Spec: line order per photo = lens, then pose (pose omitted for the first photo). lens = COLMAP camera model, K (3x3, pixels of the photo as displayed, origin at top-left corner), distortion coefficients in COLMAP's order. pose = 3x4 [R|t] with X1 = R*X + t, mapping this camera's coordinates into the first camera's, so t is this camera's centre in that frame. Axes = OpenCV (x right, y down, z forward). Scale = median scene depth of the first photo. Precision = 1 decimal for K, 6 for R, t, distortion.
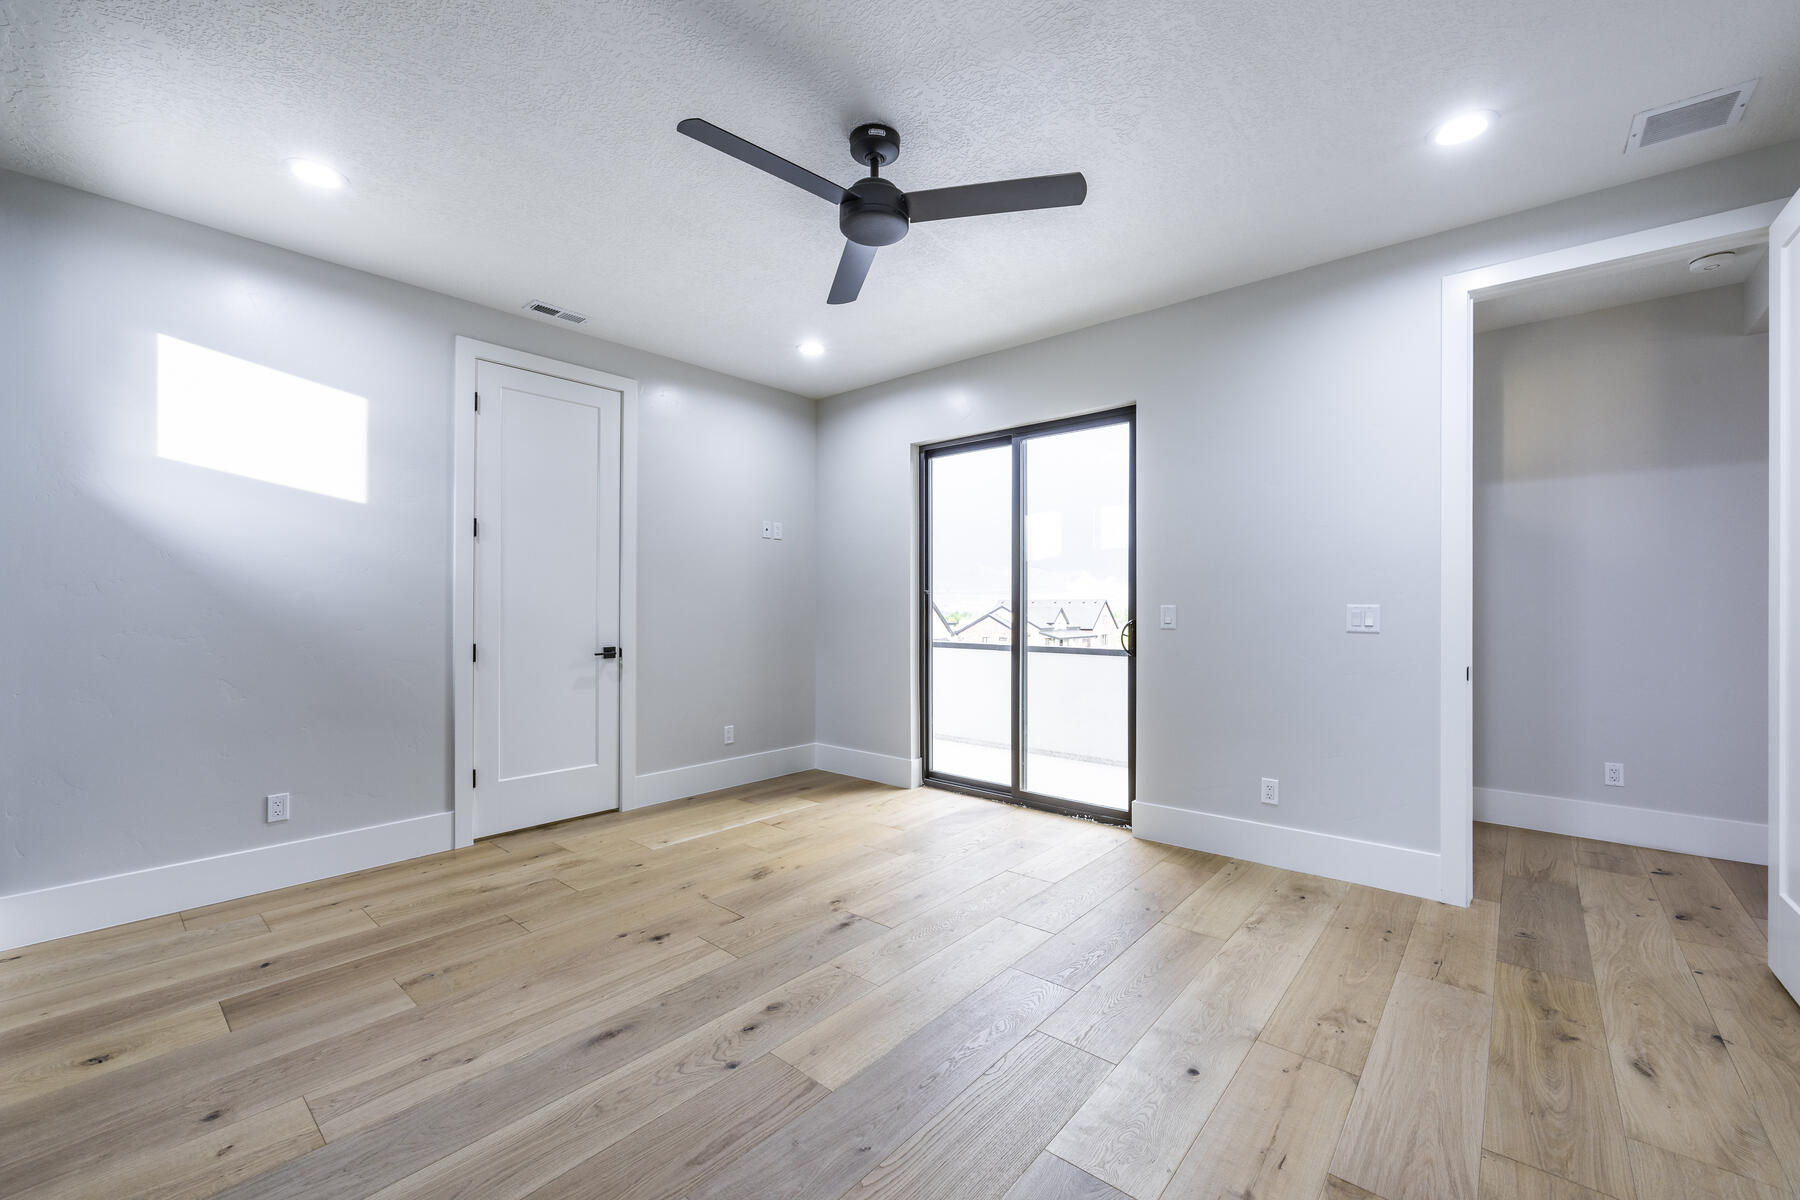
lens RADIAL K [[731.8, 0, 886.5], [0, 731.8, 606.0], [0, 0, 1]] dist [0.003092, 0.000146]
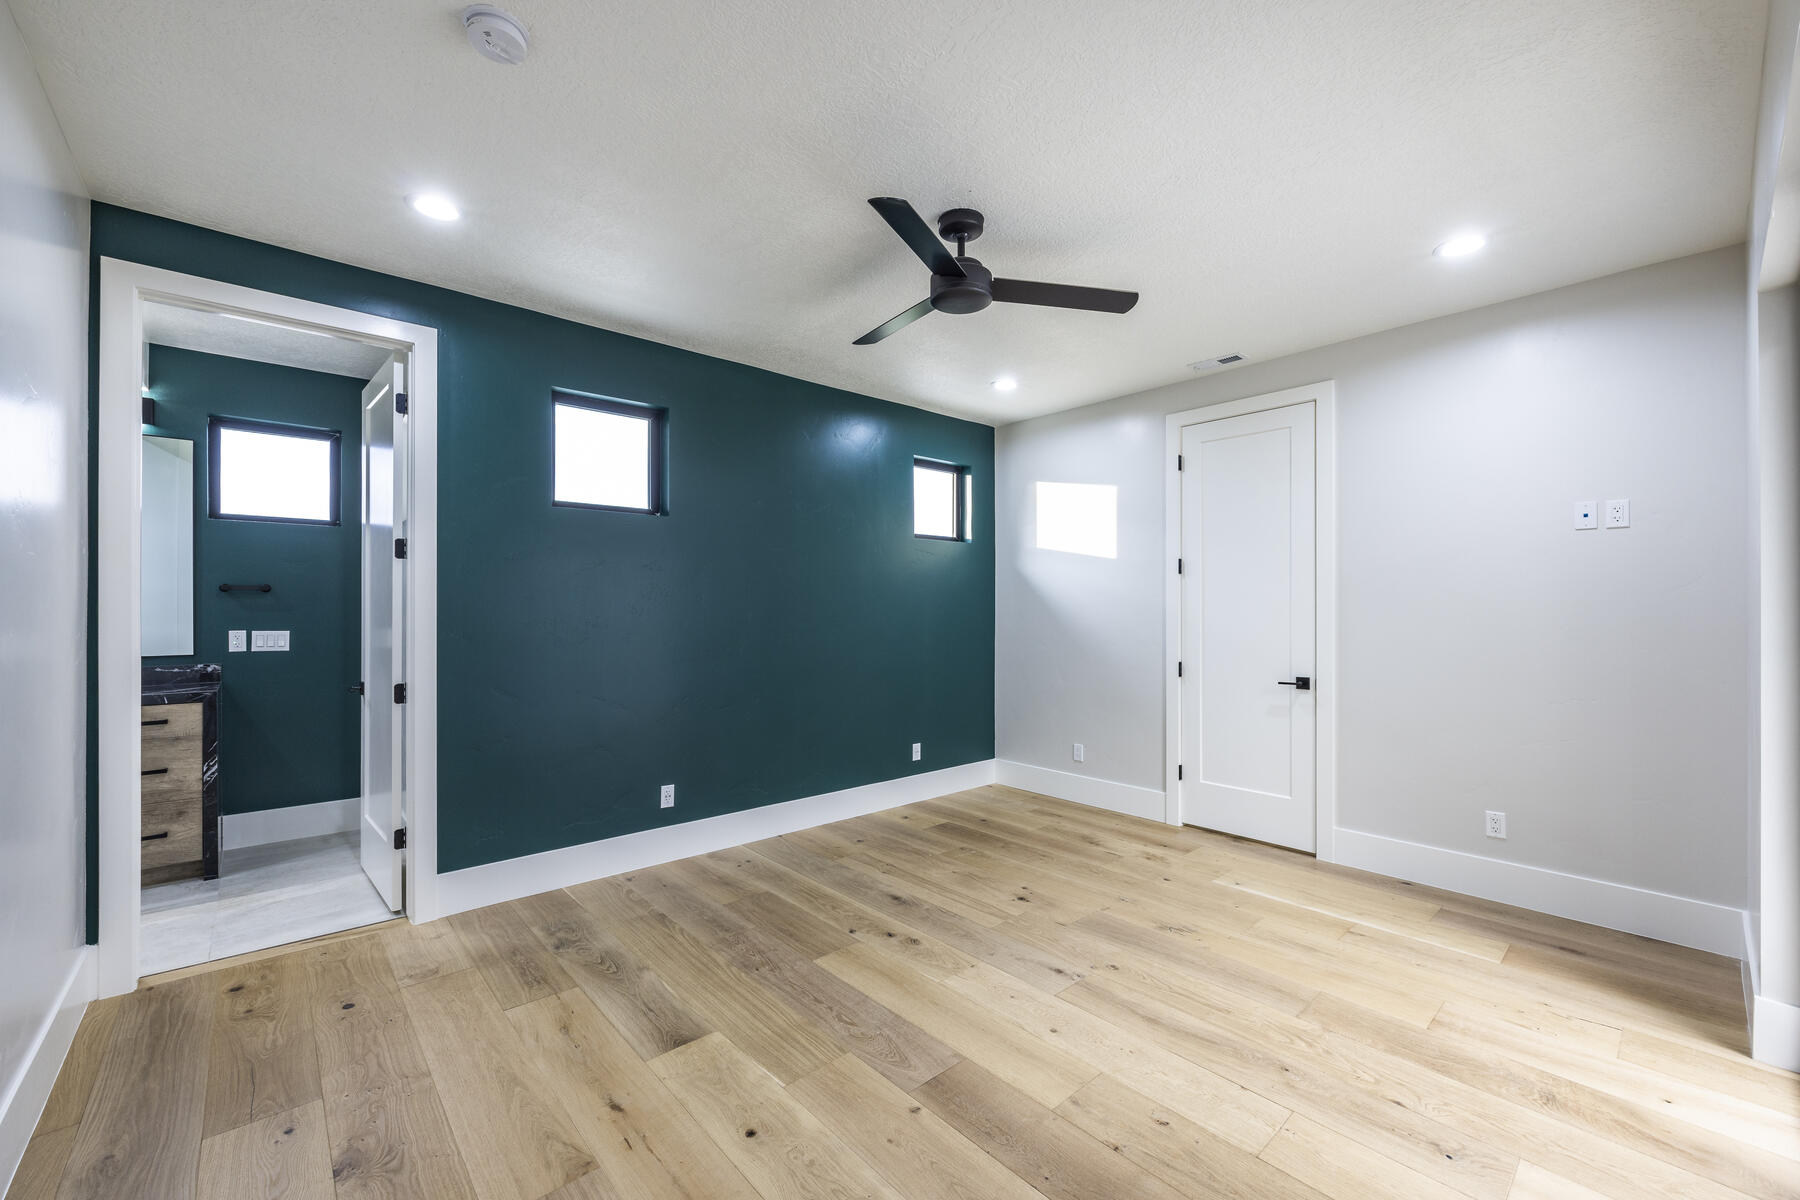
lens RADIAL K [[731.8, 0, 884.0], [0, 731.8, 606.8], [0, 0, 1]] dist [0.003092, 0.000146]
pose [[-0.139607, -0.004262, -0.990198, 0.713263], [0.001433, 0.999989, -0.004506, -0.034529], [0.990206, -0.002048, -0.139599, 0.685722]]
